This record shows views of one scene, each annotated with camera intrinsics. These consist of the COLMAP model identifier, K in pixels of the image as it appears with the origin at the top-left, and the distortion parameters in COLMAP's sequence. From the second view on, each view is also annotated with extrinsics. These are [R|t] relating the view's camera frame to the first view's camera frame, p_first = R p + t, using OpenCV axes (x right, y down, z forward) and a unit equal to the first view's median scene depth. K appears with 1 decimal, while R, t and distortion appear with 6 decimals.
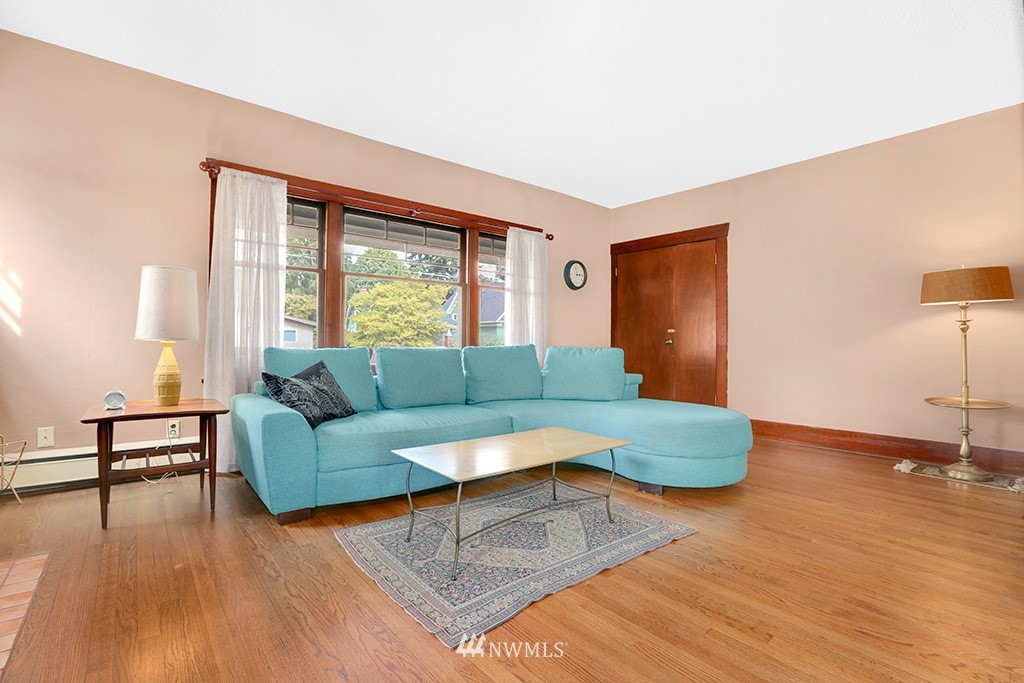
lens RADIAL K [[465.7, 0, 508.2], [0, 465.7, 334.4], [0, 0, 1]] dist [-0.028942, 0.003787]
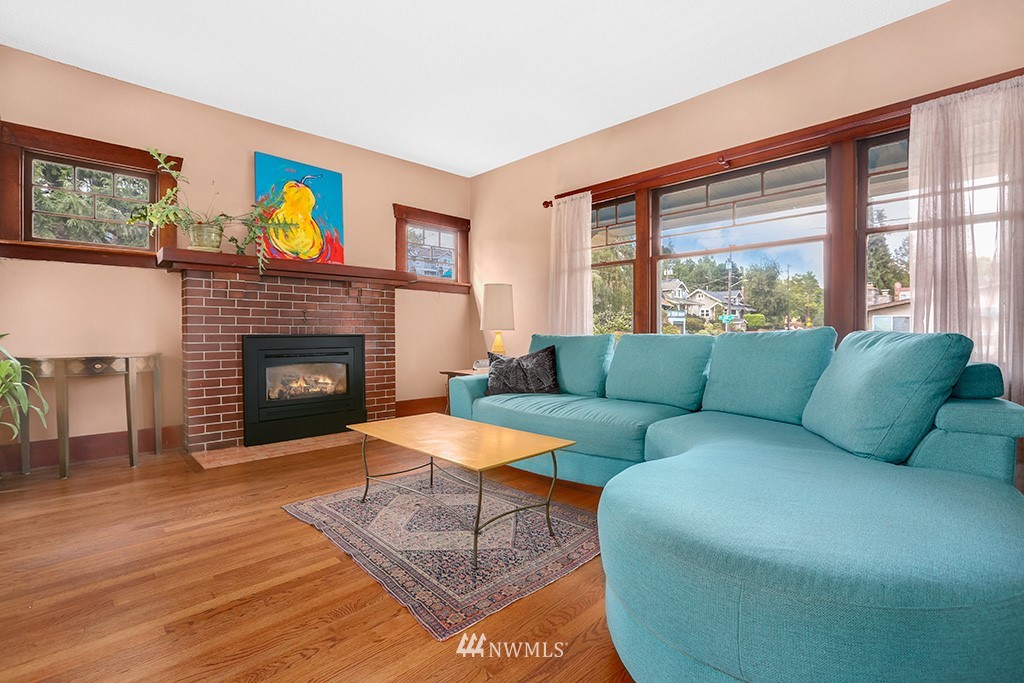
lens RADIAL K [[465.7, 0, 511.6], [0, 465.7, 347.1], [0, 0, 1]] dist [-0.028942, 0.003787]
pose [[0.077319, 0.018100, -0.996842, 1.073045], [0.015845, 0.999687, 0.019381, 0.047453], [0.996880, -0.017294, 0.077008, 1.134684]]
